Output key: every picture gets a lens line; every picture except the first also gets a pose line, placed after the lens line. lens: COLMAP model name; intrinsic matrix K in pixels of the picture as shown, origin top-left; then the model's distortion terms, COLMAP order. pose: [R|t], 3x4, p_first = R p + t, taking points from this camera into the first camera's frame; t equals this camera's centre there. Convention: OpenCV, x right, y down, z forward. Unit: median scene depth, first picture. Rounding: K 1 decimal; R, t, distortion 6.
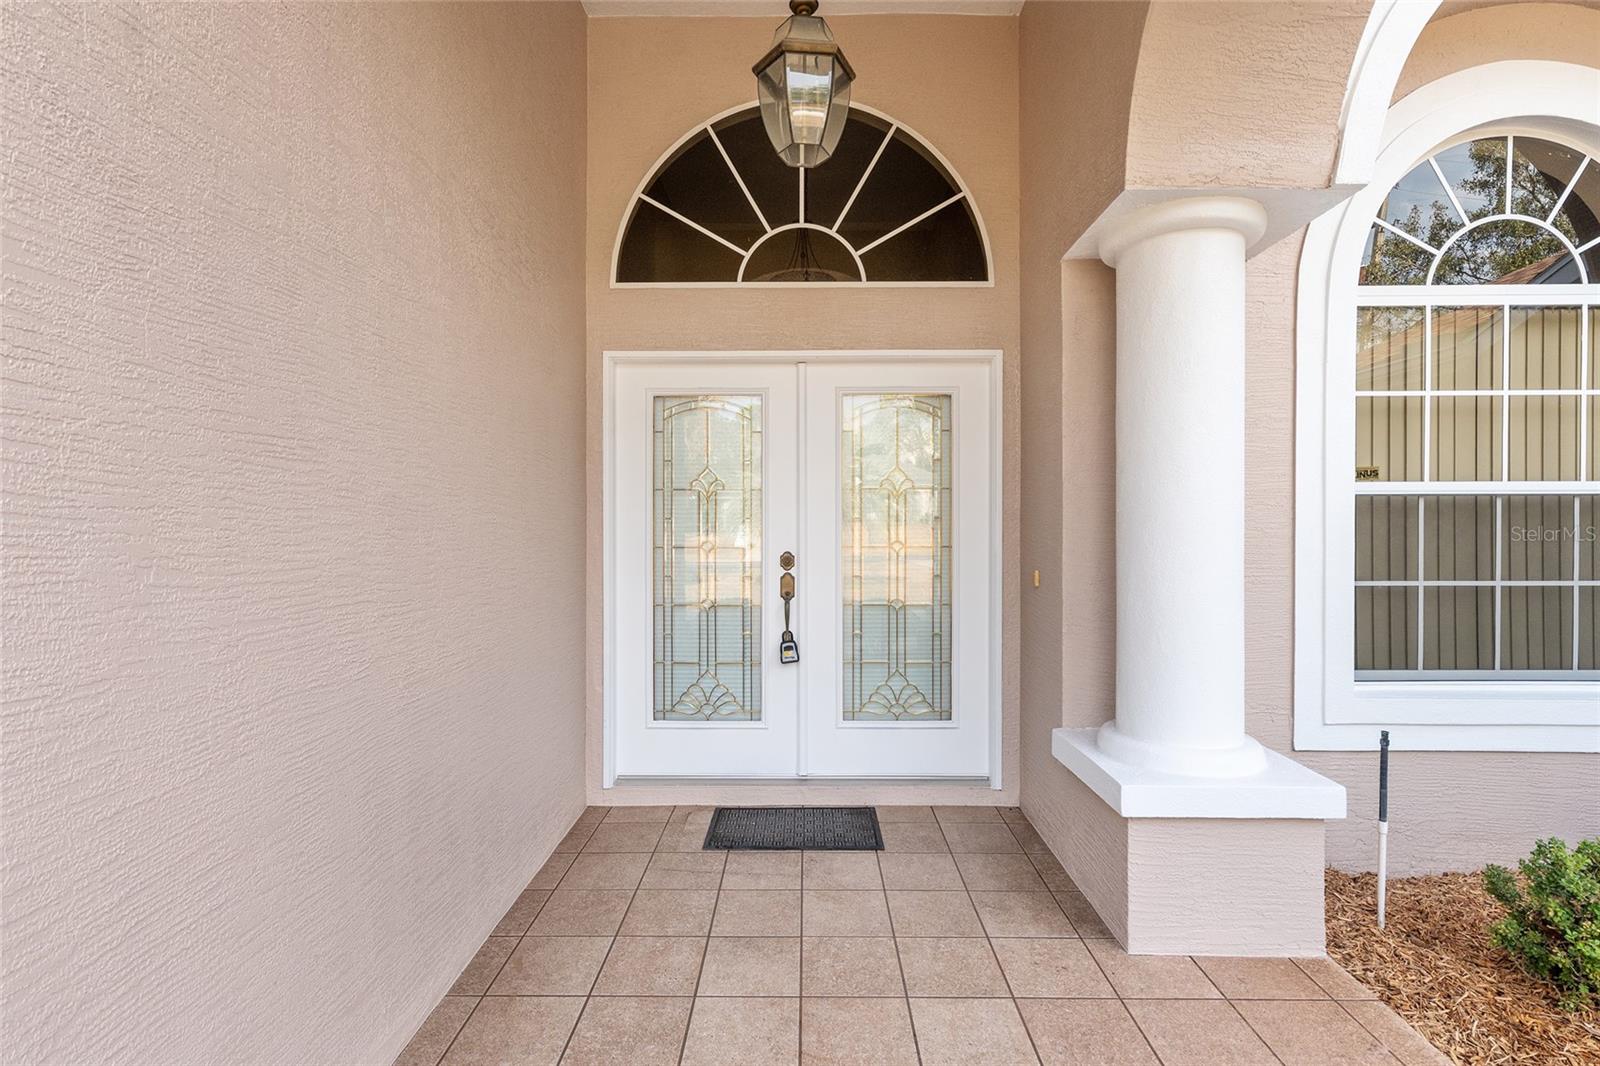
lens RADIAL K [[743.3, 0, 806.4], [0, 743.3, 525.9], [0, 0, 1]] dist [0.003371, 0.000164]
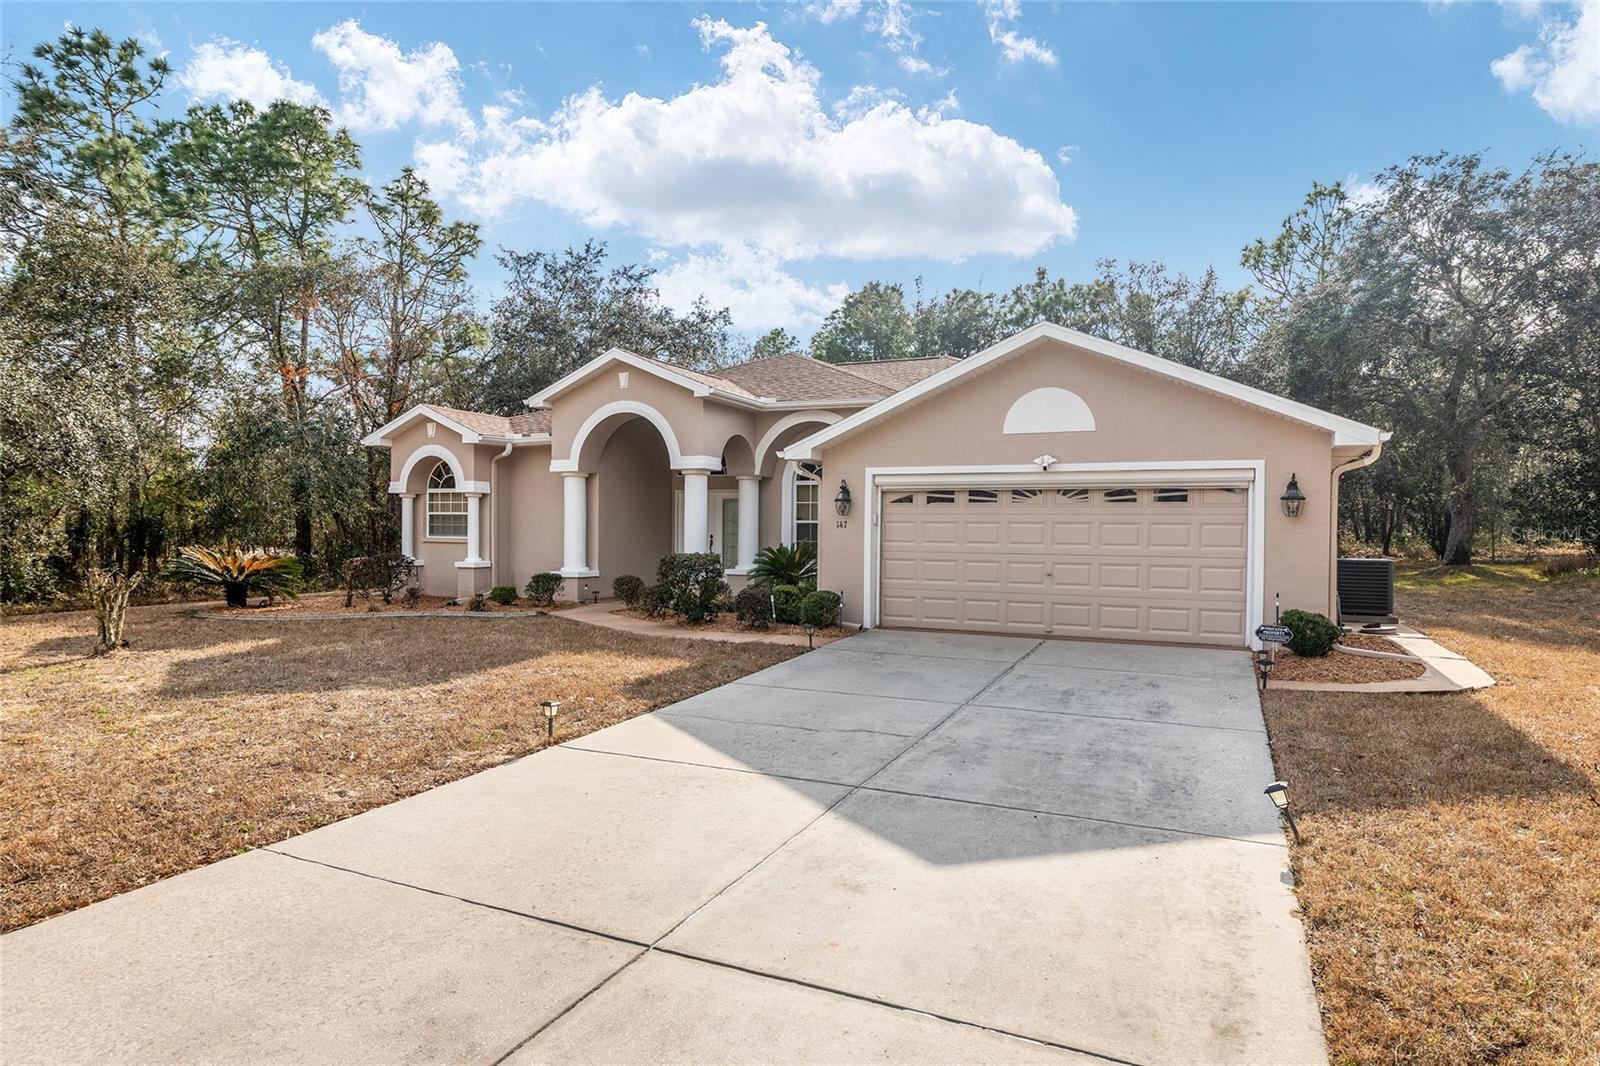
lens RADIAL K [[922.4, 0, 796.2], [0, 922.4, 537.6], [0, 0, 1]] dist [0.007491, -0.002638]
pose [[0.907282, 0.012659, -0.420331, 2.885945], [-0.011862, 0.999919, 0.004509, 0.021715], [0.420354, 0.000895, 0.907360, -3.973745]]
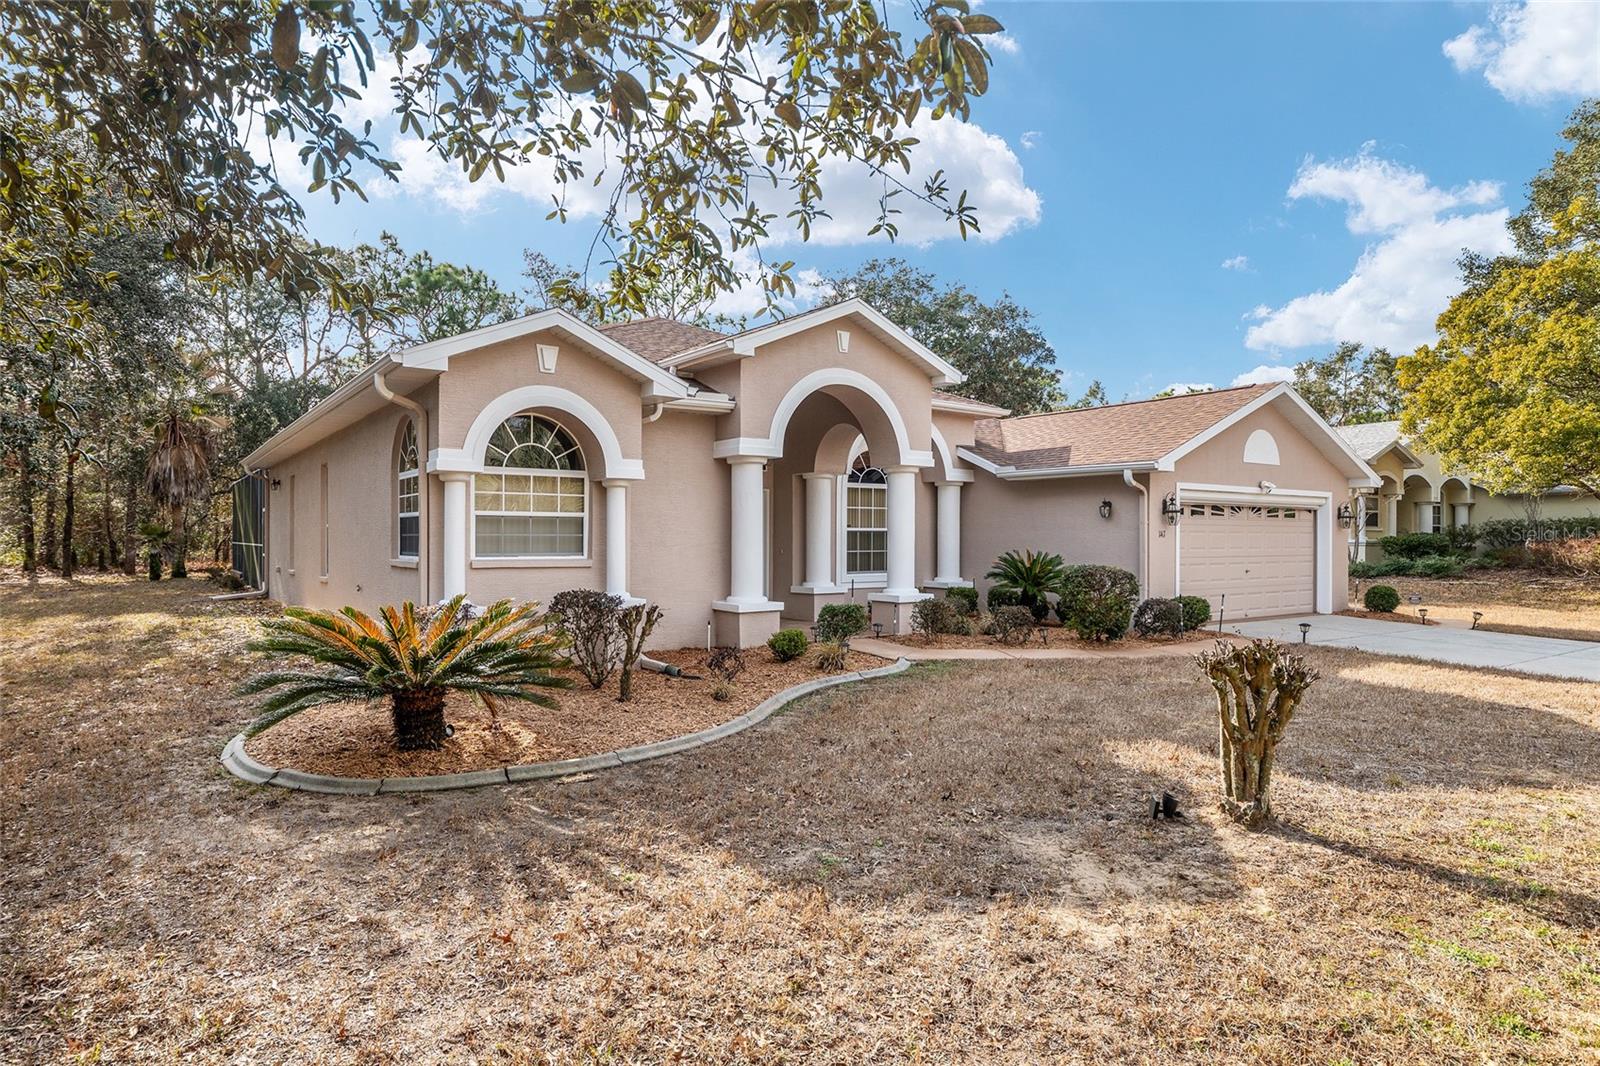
lens RADIAL K [[917.7, 0, 808.0], [0, 917.7, 524.4], [0, 0, 1]] dist [0.005374, -0.000097]
pose [[0.806562, 0.009529, 0.591073, -2.270877], [-0.000598, 0.999883, -0.015303, 0.003045], [-0.591149, 0.011990, 0.806473, -2.770688]]
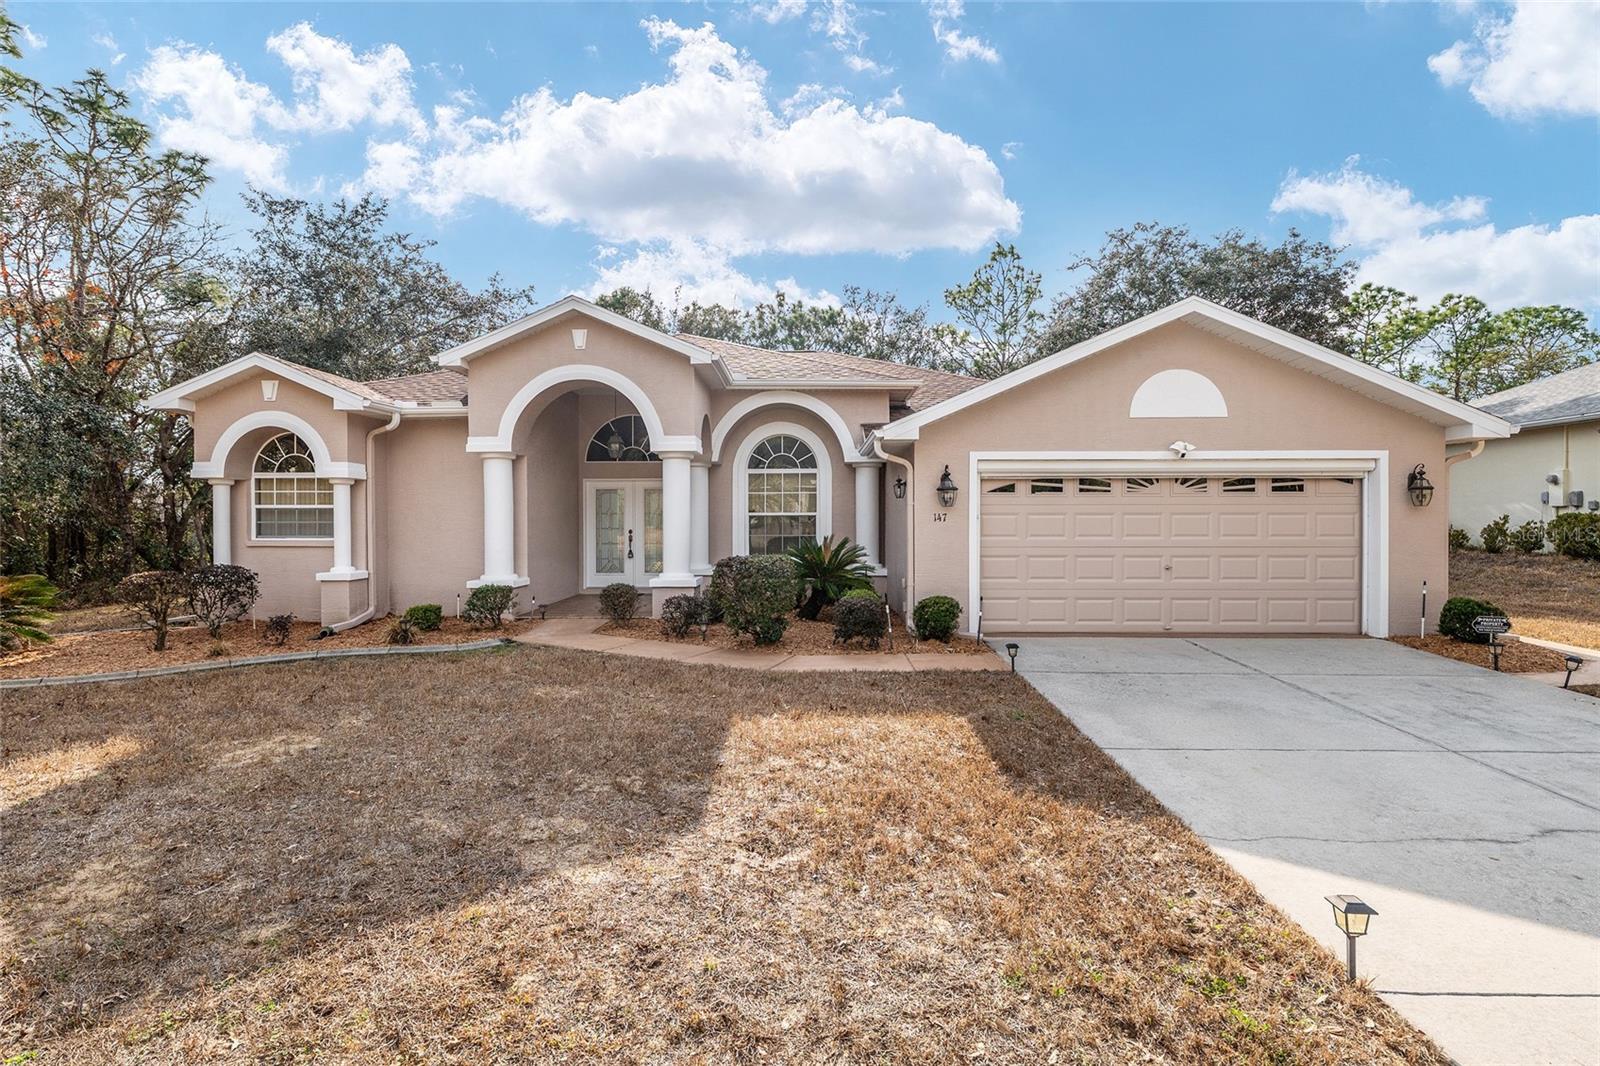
lens RADIAL K [[770.6, 0, 797.5], [0, 770.6, 526.6], [0, 0, 1]] dist [0.003407, -0.002923]
pose [[0.999795, -0.001329, -0.020217, 0.981361], [0.001427, 0.999987, 0.004821, 0.001170], [0.020211, -0.004849, 0.999784, -3.175761]]
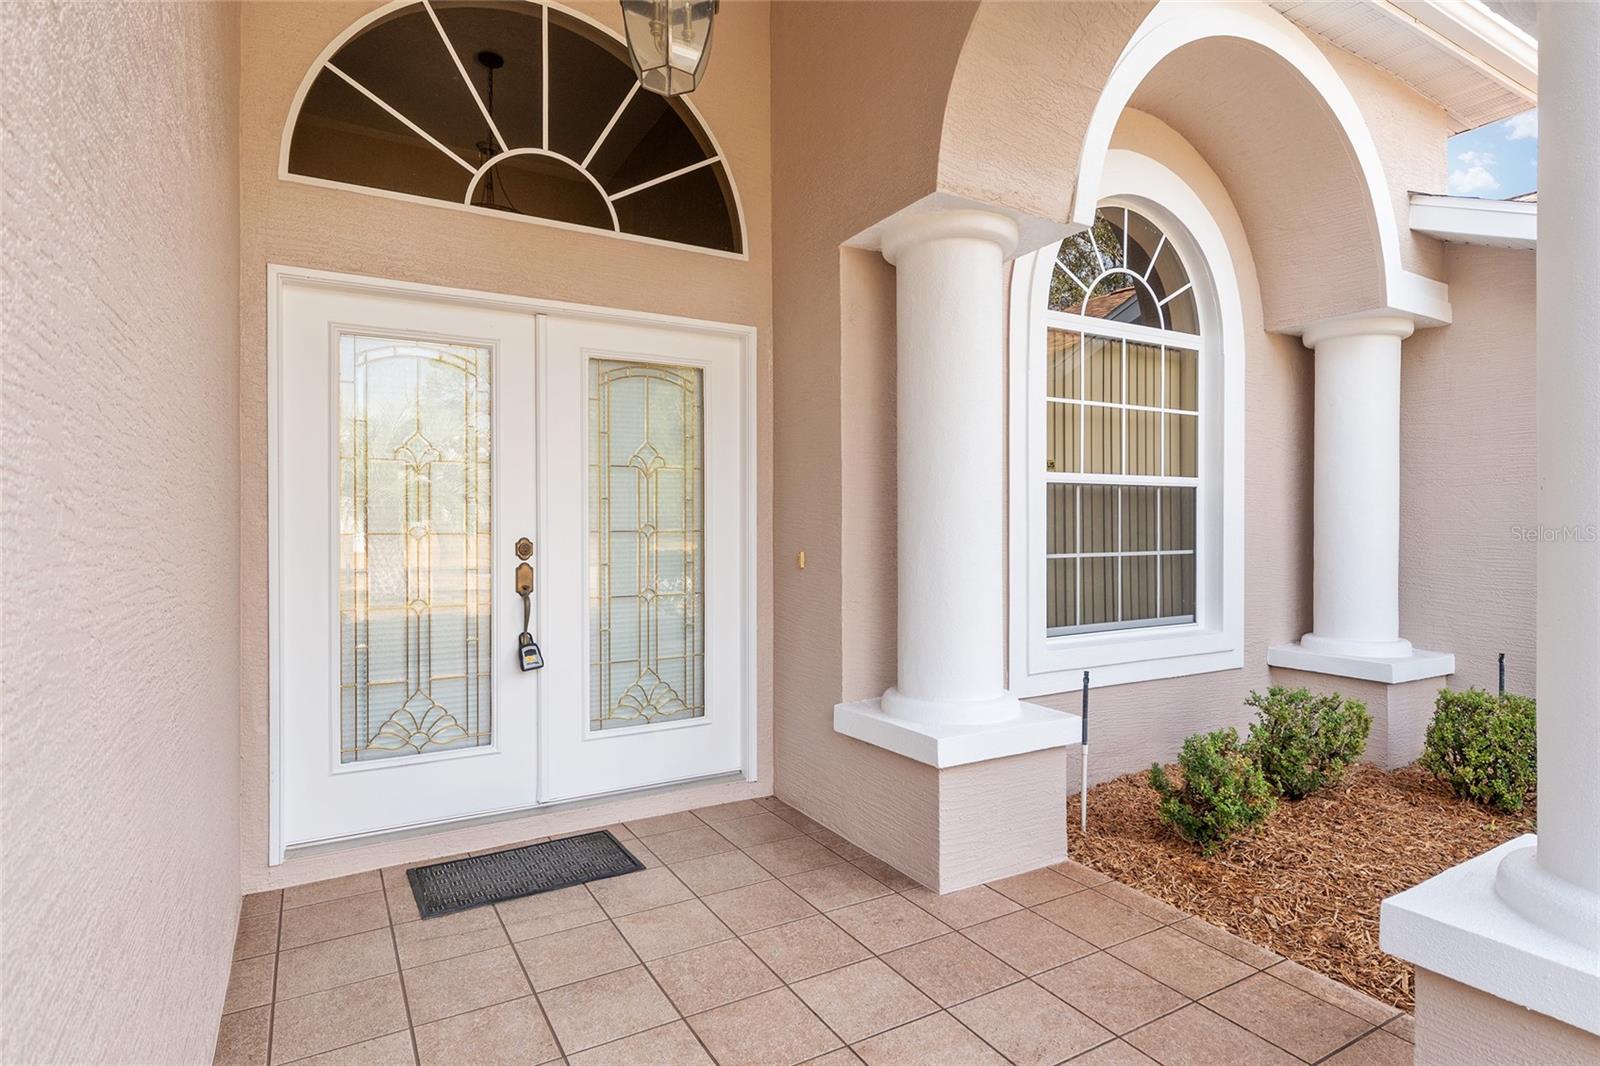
lens RADIAL K [[829.6, 0, 796.1], [0, 829.6, 526.6], [0, 0, 1]] dist [0.009239, -0.002528]
pose [[0.862499, -0.002646, 0.506052, -0.247524], [0.004801, 0.999984, -0.002954, 0.027776], [-0.506036, 0.004977, 0.862498, 0.040031]]
